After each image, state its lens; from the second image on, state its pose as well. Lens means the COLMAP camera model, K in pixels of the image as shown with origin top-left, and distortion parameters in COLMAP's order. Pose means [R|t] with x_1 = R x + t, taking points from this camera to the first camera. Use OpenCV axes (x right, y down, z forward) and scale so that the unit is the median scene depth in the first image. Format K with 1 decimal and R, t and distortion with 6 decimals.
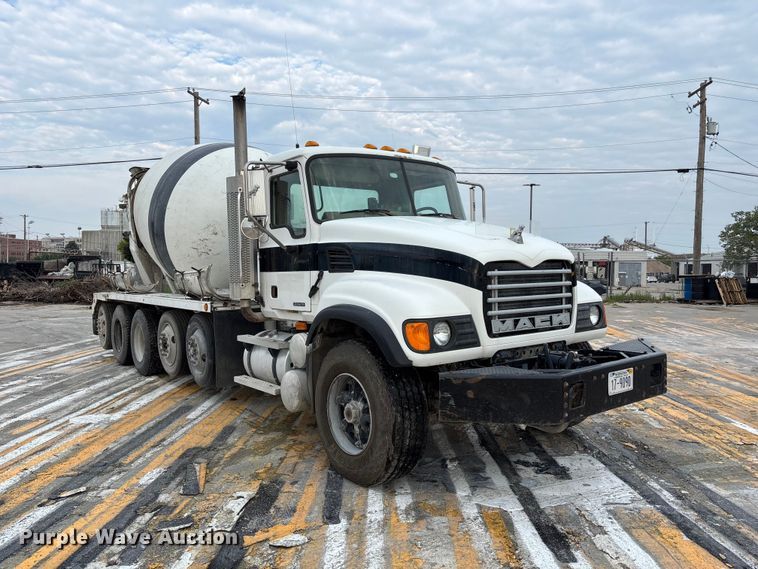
lens RADIAL K [[570.3, 0, 380.1], [0, 570.3, 283.1], [0, 0, 1]] dist [0.069263, -0.095676]
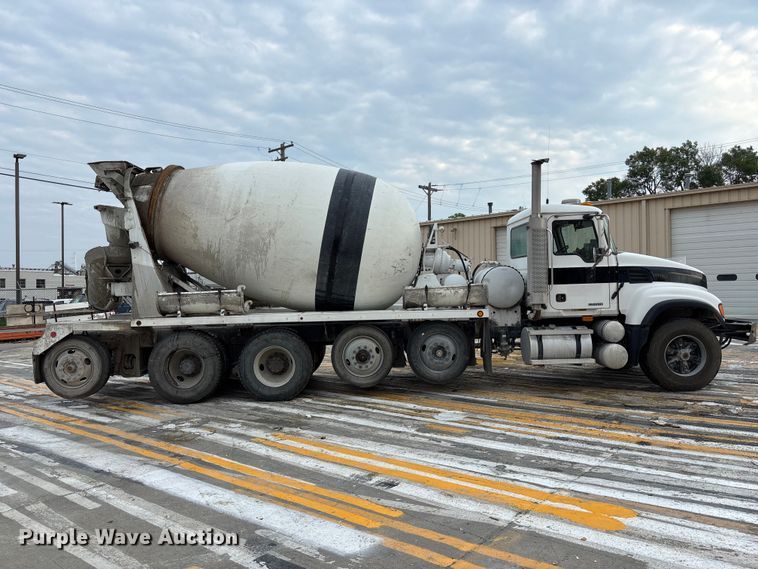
lens RADIAL K [[569.5, 0, 384.4], [0, 569.5, 283.6], [0, 0, 1]] dist [0.047682, -0.066021]
pose [[0.601164, 0.002884, 0.799121, -2.033579], [0.033348, 0.999032, -0.028693, 0.006804], [-0.798430, 0.043899, 0.600485, 0.589520]]
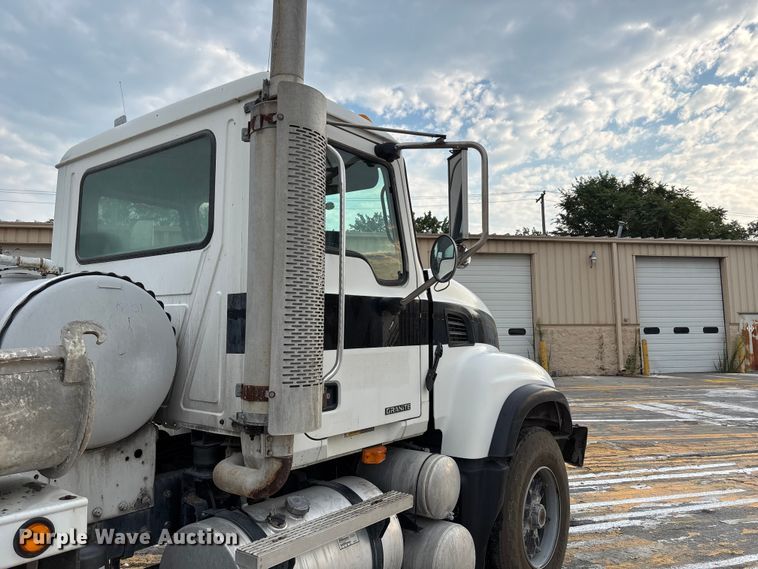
lens RADIAL K [[583.4, 0, 385.1], [0, 583.4, 286.6], [0, 0, 1]] dist [0.013165, -0.002146]
pose [[-0.260316, 0.088894, 0.961423, -0.774291], [0.028806, 0.996024, -0.084294, -0.035625], [-0.965094, 0.005752, -0.261841, 1.328819]]
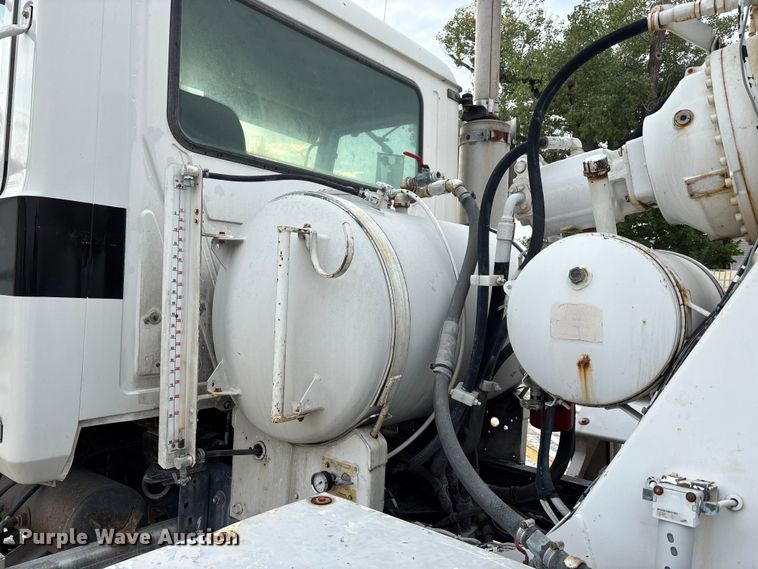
lens RADIAL K [[576.8, 0, 377.2], [0, 576.8, 288.5], [0, 0, 1]] dist [0.043666, -0.041983]
pose [[-0.972782, -0.016538, -0.231133, -0.041167], [-0.026838, 0.998778, 0.041489, -0.062642], [0.230164, 0.046563, -0.972037, 1.888961]]
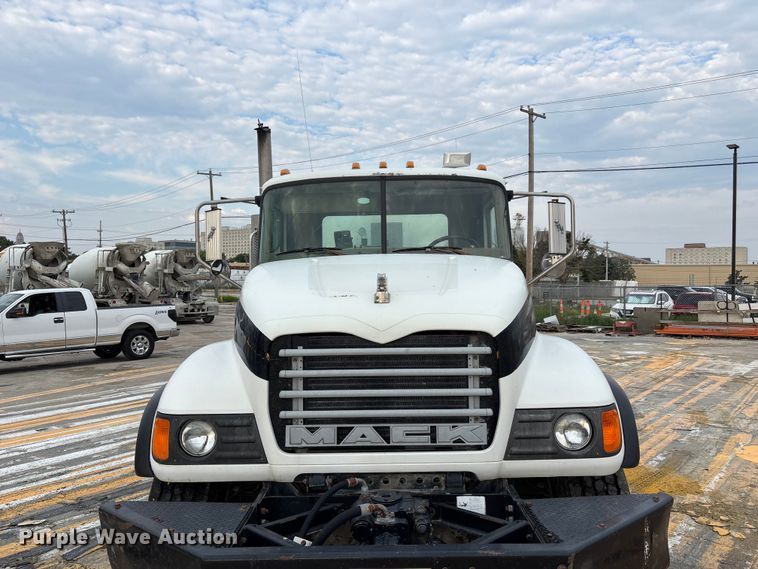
lens RADIAL K [[569.5, 0, 384.4], [0, 569.5, 283.6], [0, 0, 1]] dist [0.047682, -0.066021]
pose [[0.790119, 0.002827, -0.612946, 0.608631], [-0.016151, 0.999738, -0.016208, -0.077871], [0.612740, 0.022706, 0.789958, 0.496459]]
